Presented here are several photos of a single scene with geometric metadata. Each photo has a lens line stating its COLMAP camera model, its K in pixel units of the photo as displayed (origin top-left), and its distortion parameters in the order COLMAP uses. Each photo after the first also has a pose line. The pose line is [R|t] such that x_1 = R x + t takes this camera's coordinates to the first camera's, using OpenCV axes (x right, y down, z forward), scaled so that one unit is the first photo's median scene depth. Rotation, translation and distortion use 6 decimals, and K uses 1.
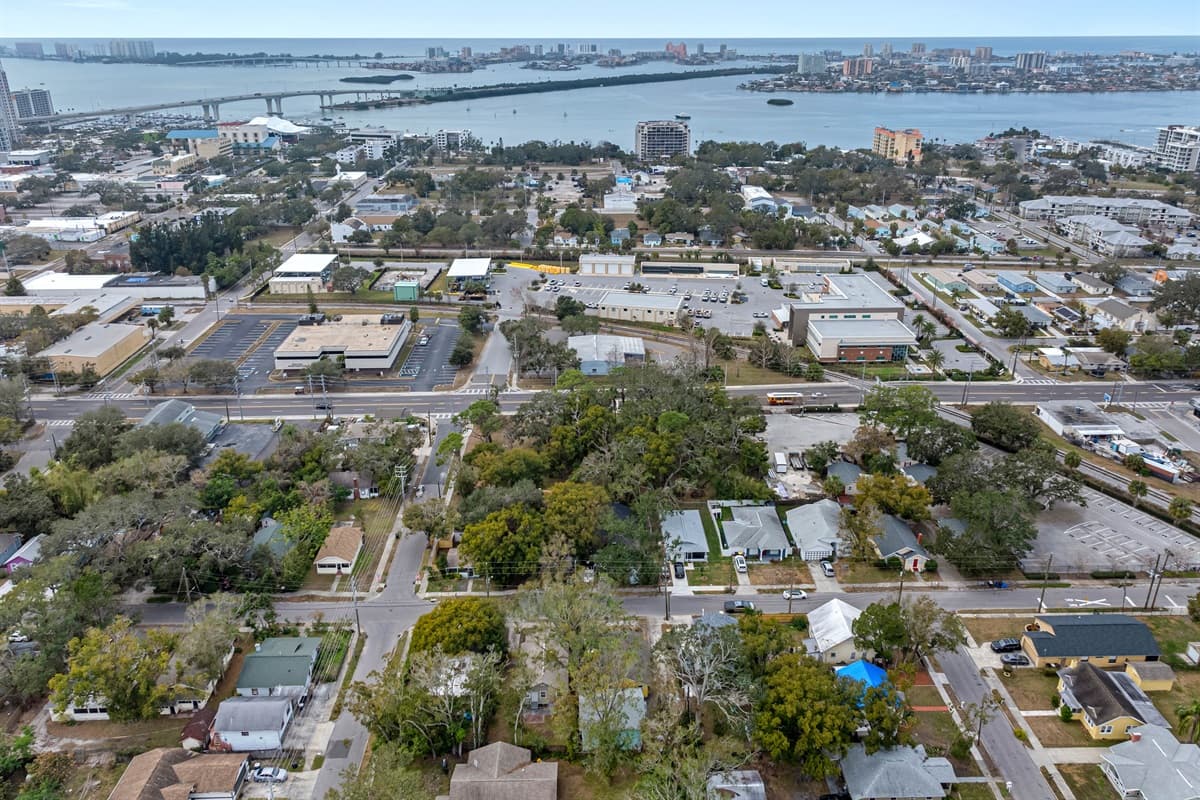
lens RADIAL K [[849.4, 0, 599.3], [0, 849.4, 361.8], [0, 0, 1]] dist [0.002487, -0.004931]
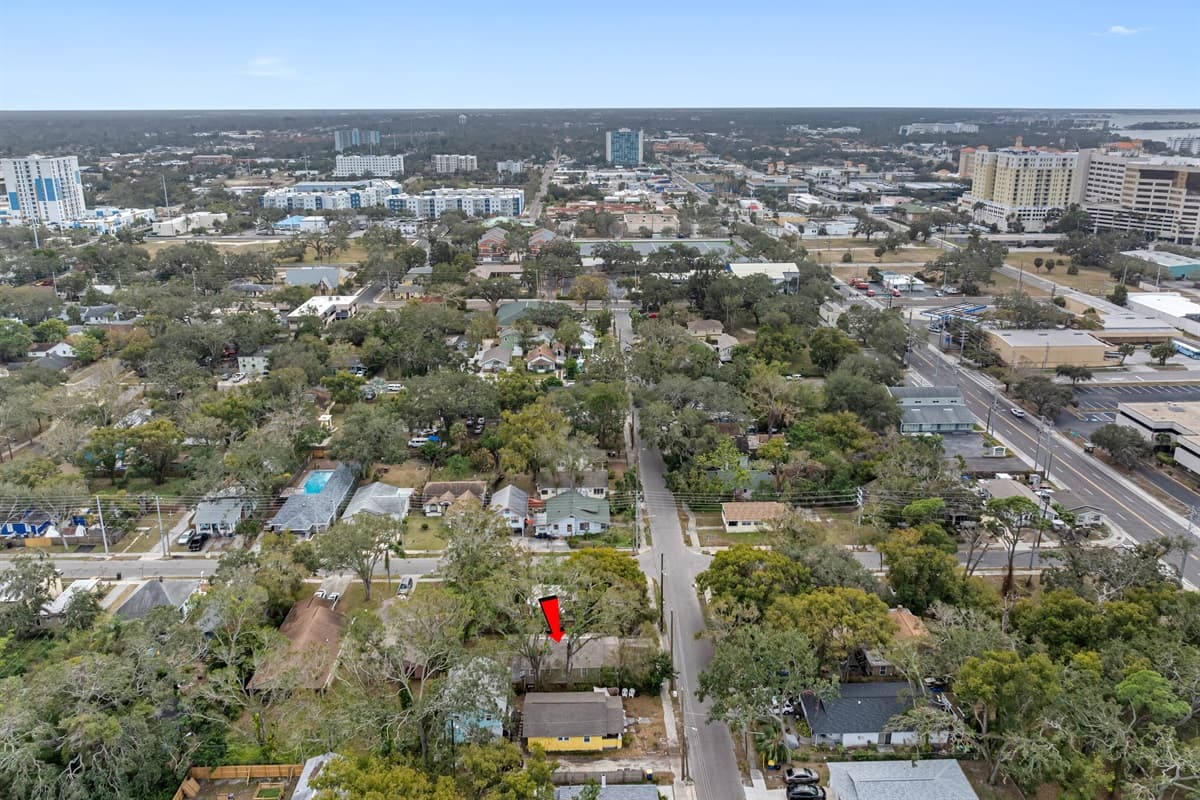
lens RADIAL K [[851.2, 0, 597.2], [0, 851.2, 347.1], [0, 0, 1]] dist [0.000183, -0.006102]
pose [[0.001799, 0.279207, -0.960229, 0.272512], [-0.362279, 0.895184, 0.259615, -0.064869], [0.932068, 0.347404, 0.102762, 0.325469]]
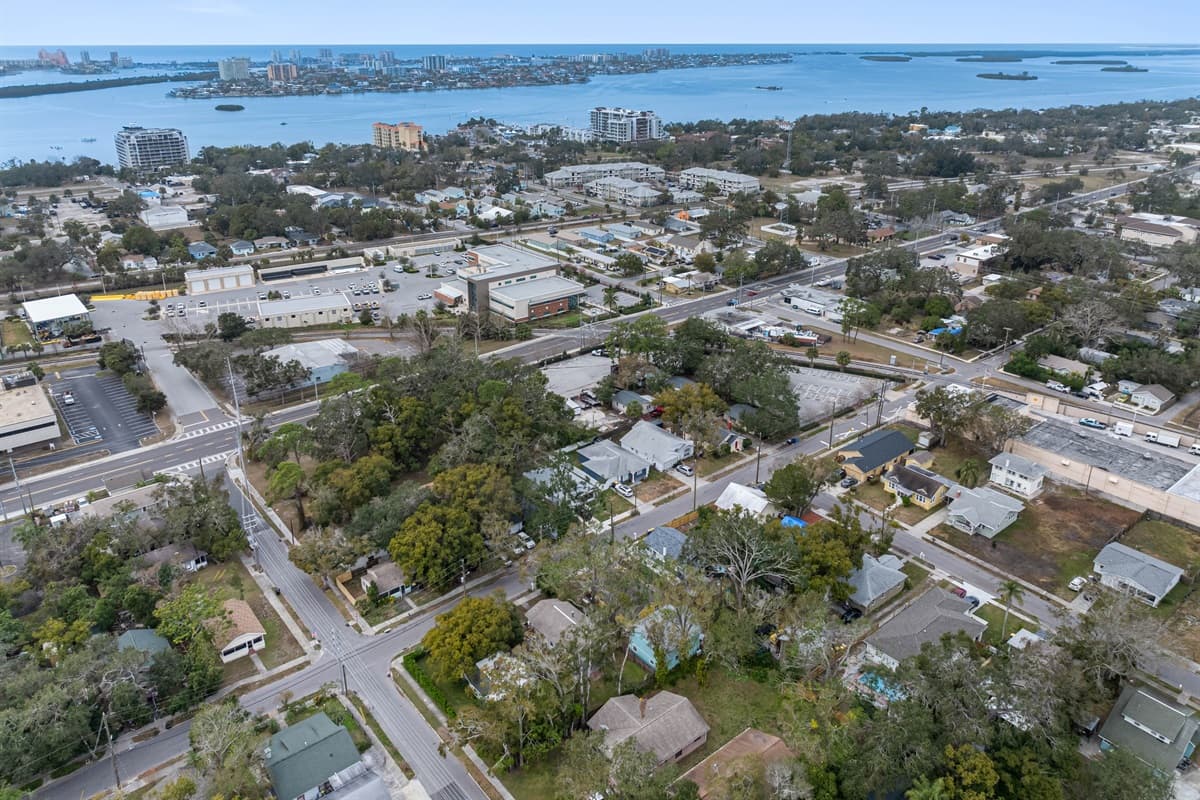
lens RADIAL K [[839.5, 0, 596.4], [0, 839.5, 334.3], [0, 0, 1]] dist [0.002339, -0.002172]
pose [[0.791663, -0.202099, 0.576564, -0.210919], [0.220905, 0.974544, 0.038282, -0.003617], [-0.569623, 0.097060, 0.816155, 0.056096]]
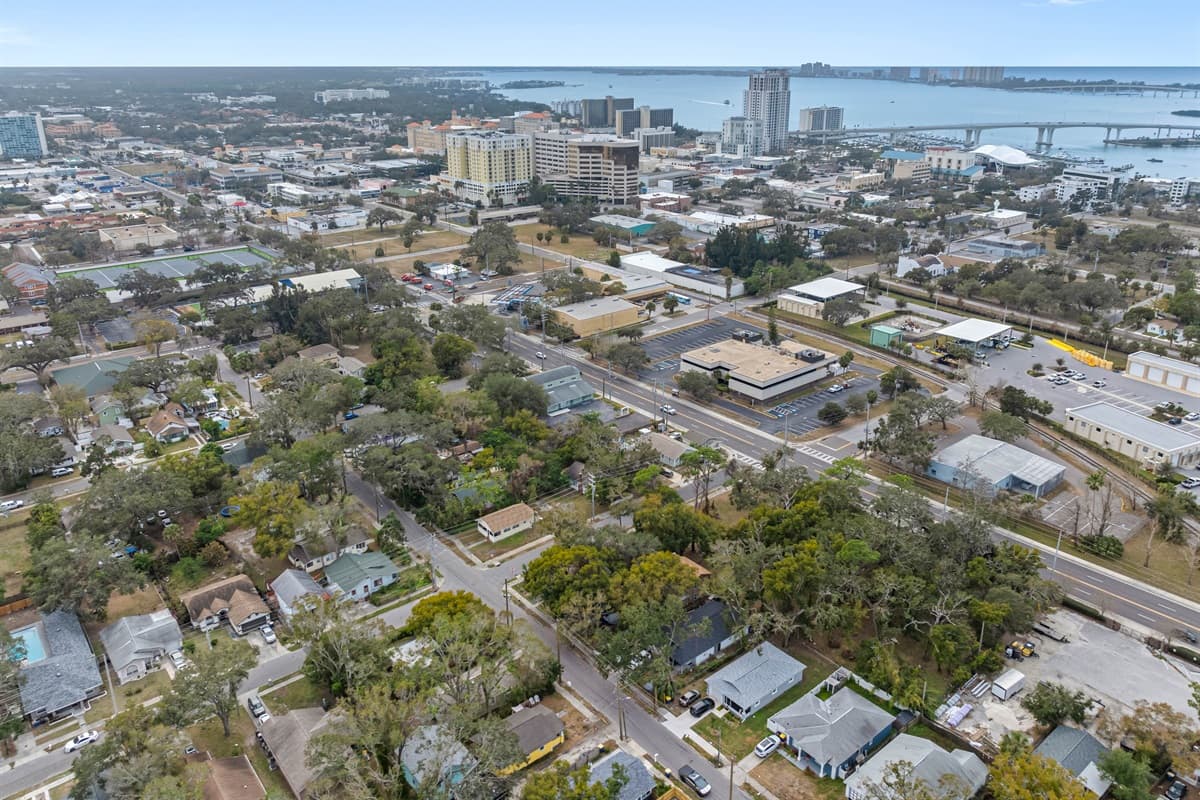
lens RADIAL K [[862.0, 0, 598.4], [0, 862.0, 344.4], [0, 0, 1]] dist [0.000703, -0.009106]
pose [[0.616893, 0.249356, -0.746502, 0.266682], [-0.285389, 0.954803, 0.083096, -0.061451], [0.733482, 0.161782, 0.660175, 0.149672]]
